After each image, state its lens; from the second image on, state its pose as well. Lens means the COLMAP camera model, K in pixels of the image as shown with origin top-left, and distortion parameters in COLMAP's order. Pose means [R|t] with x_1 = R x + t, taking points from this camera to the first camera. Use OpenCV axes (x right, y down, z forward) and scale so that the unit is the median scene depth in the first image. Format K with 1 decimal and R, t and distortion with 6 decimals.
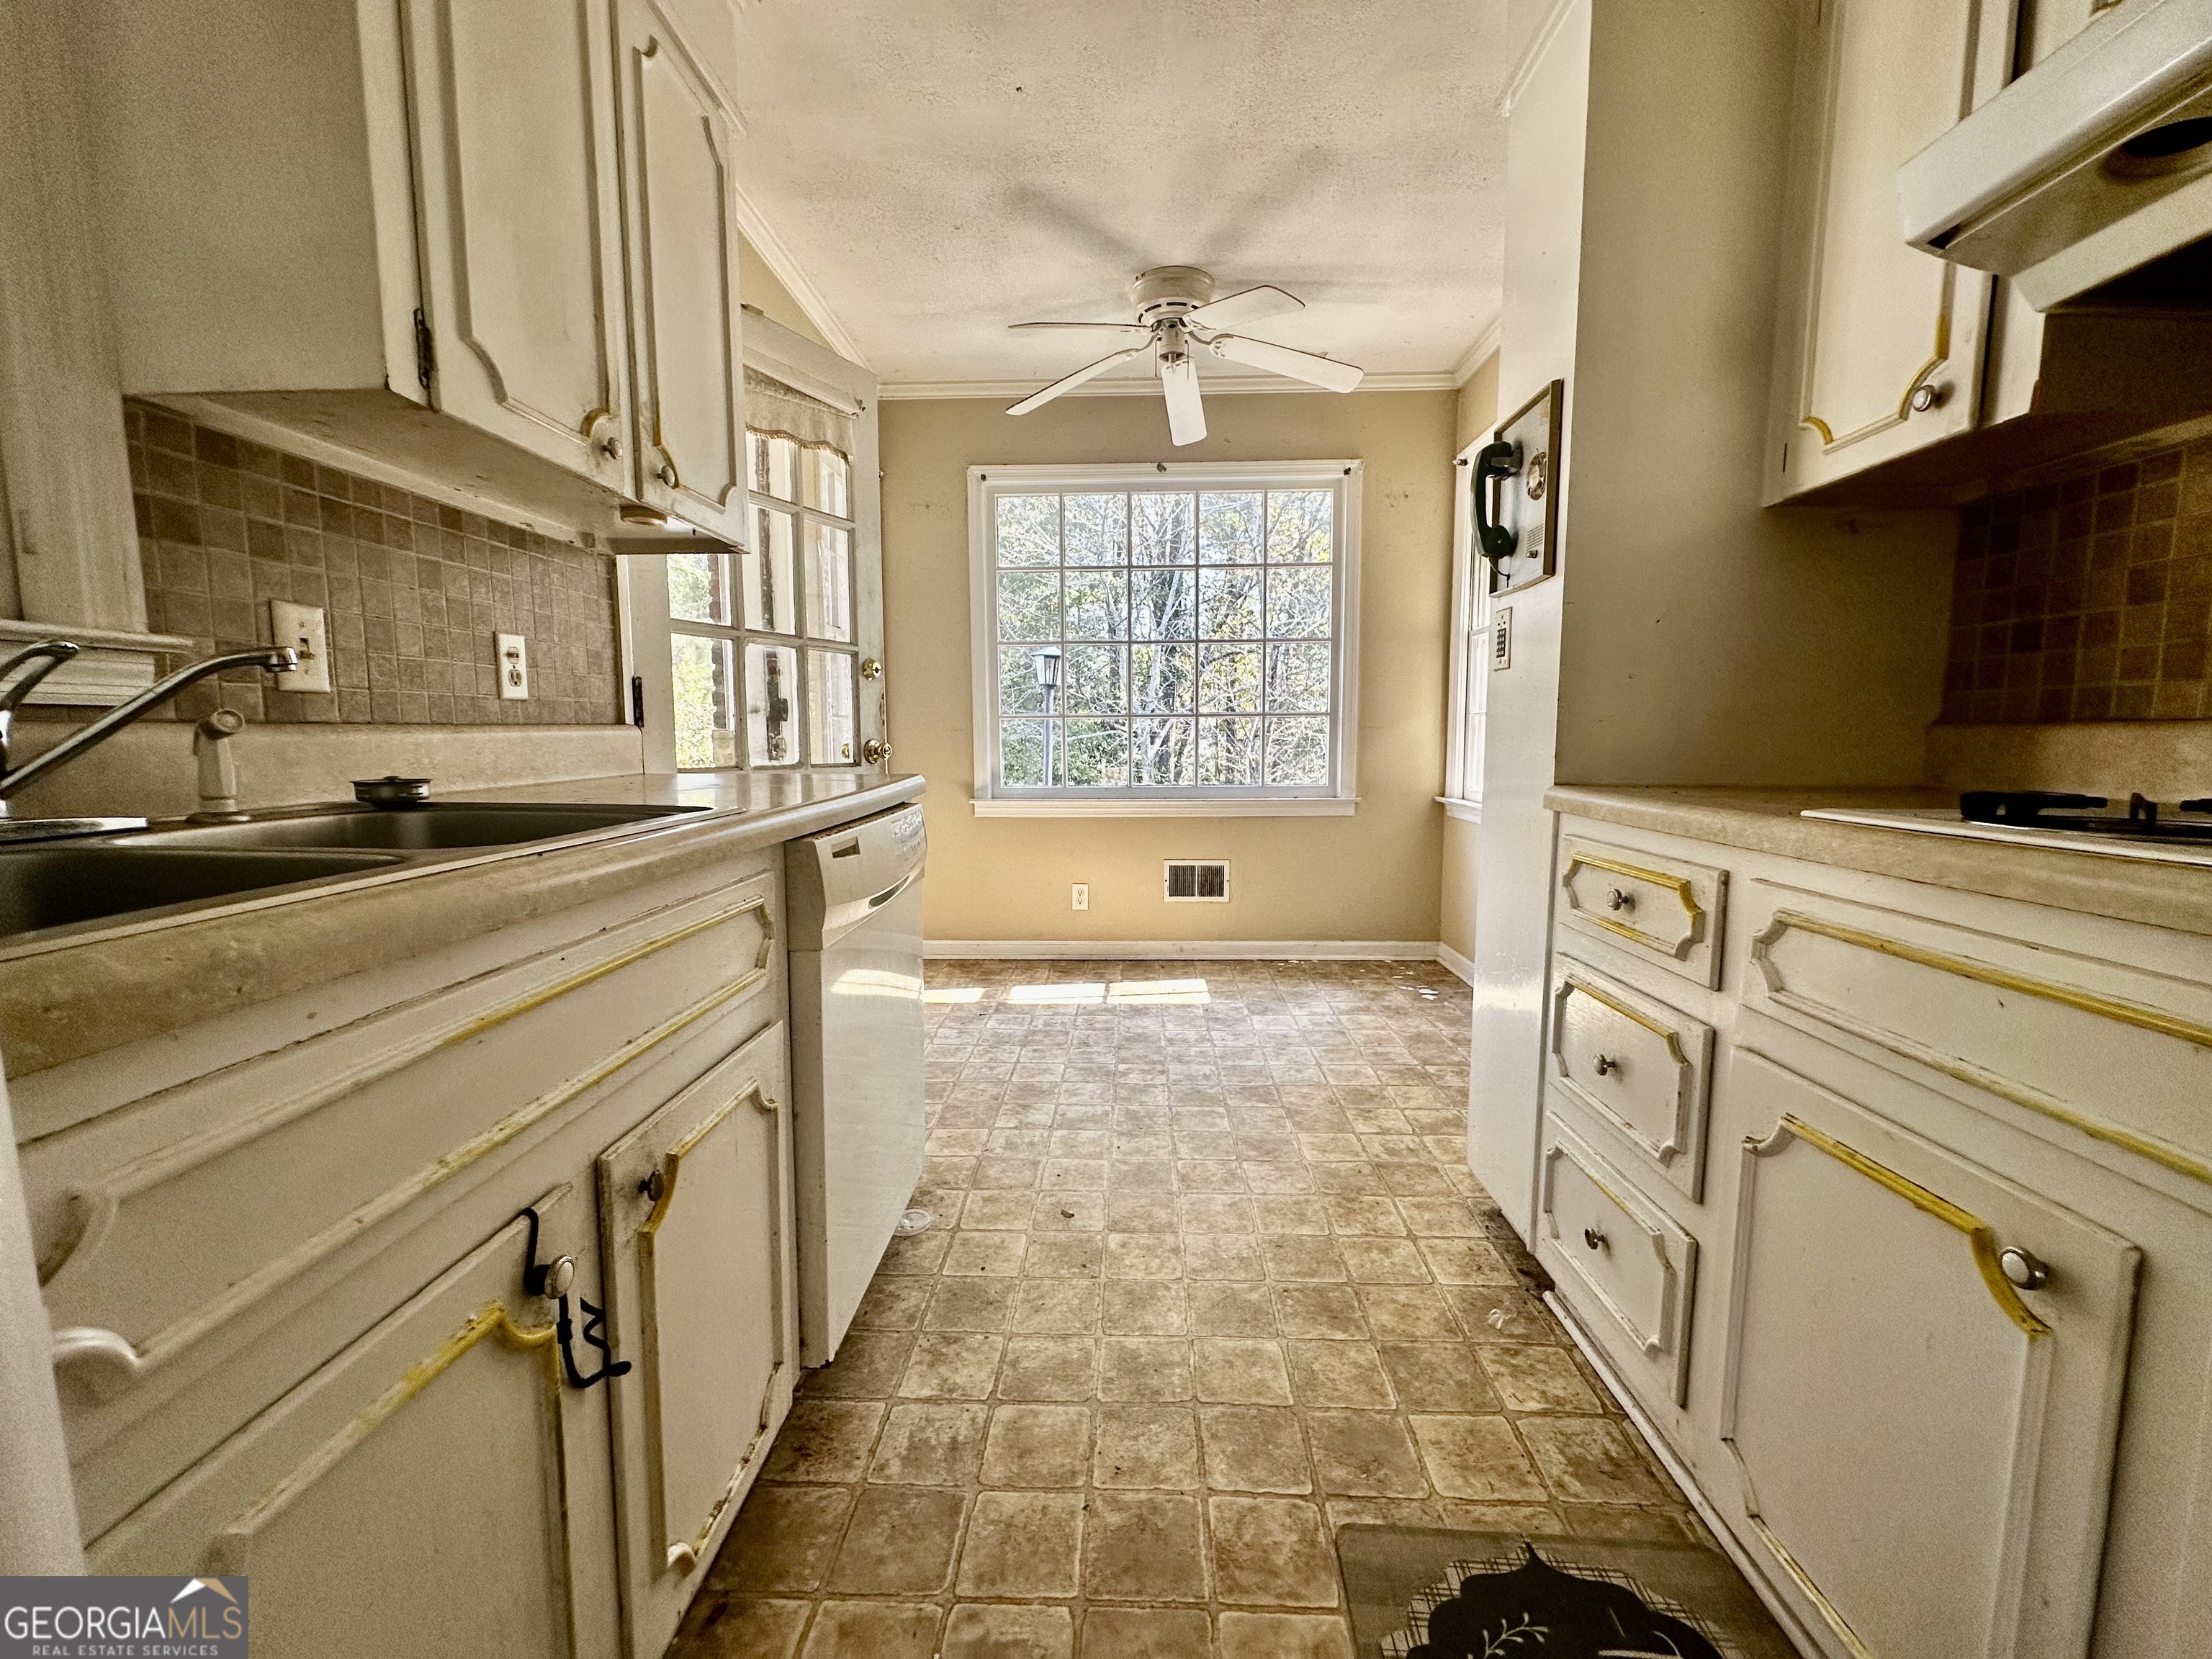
lens RADIAL K [[892.0, 0, 1103.2], [0, 892.0, 825.8], [0, 0, 1]] dist [0.002660, 0.000172]
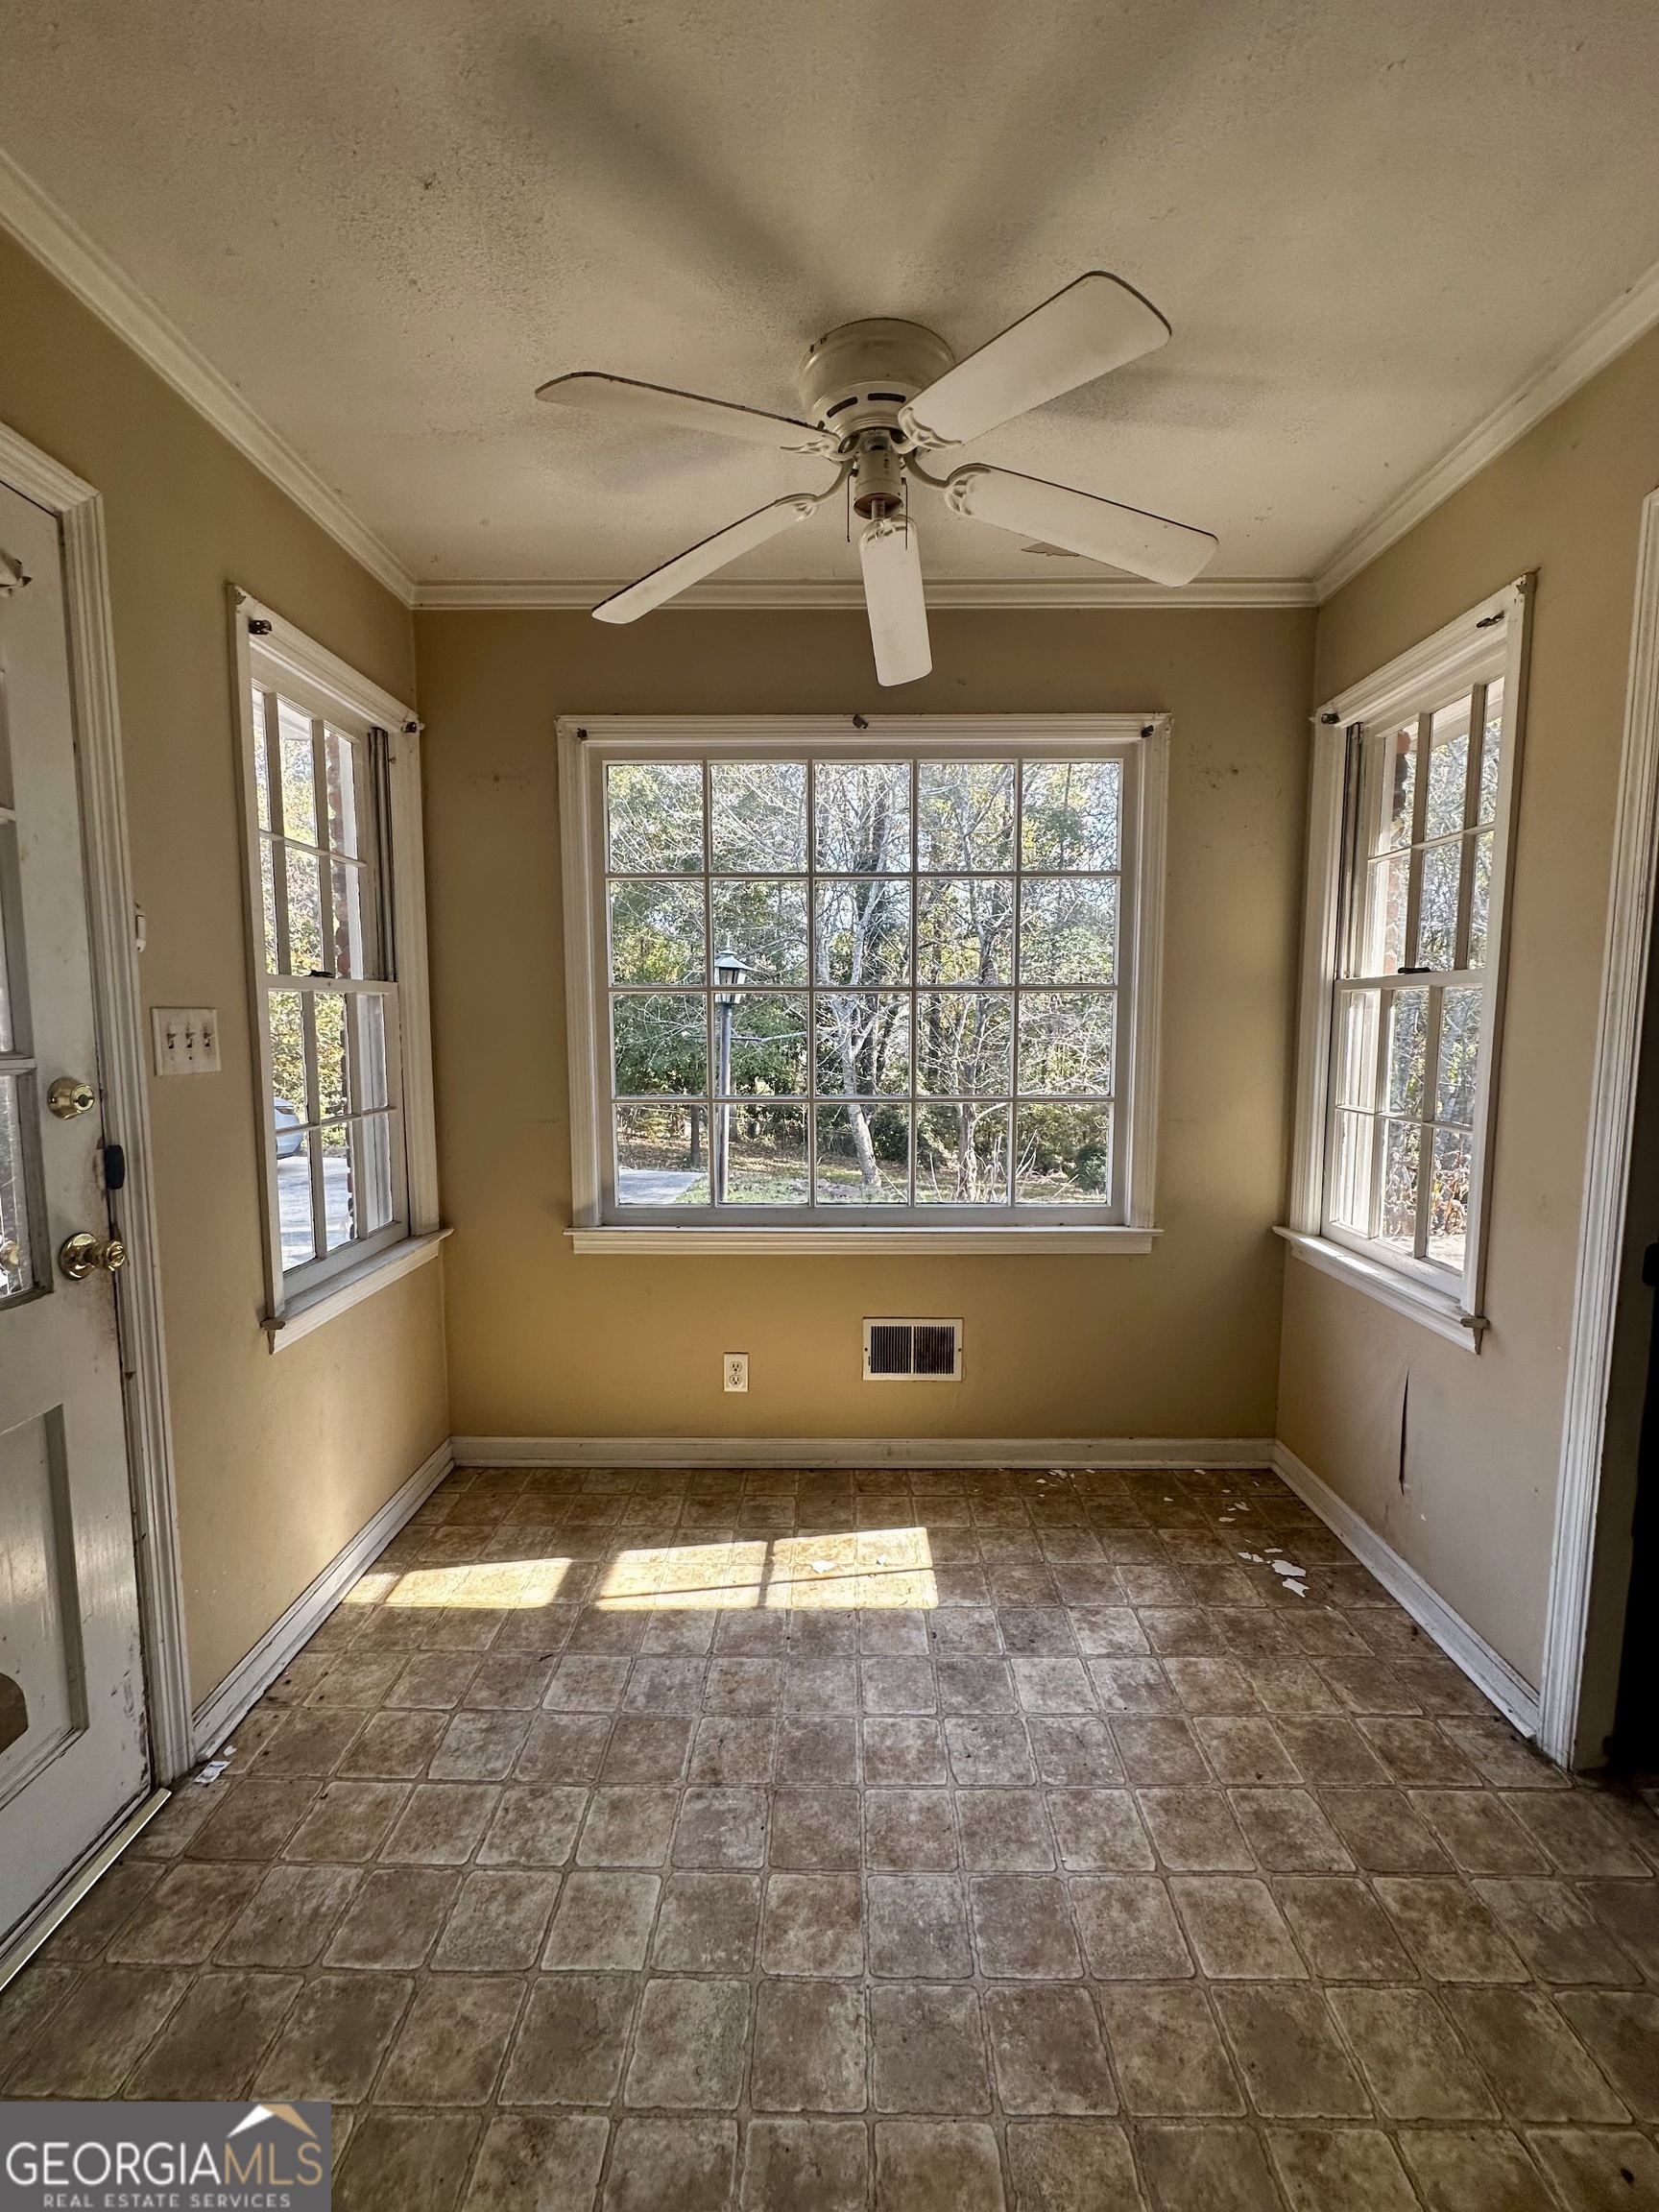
lens RADIAL K [[892.0, 0, 828.4], [0, 892.0, 1105.6], [0, 0, 1]] dist [0.002660, 0.000172]
pose [[0.999680, 0.002427, 0.025177, 0.030441], [-0.002301, 0.999985, -0.005033, -0.137176], [-0.025189, 0.004973, 0.999670, 0.404253]]
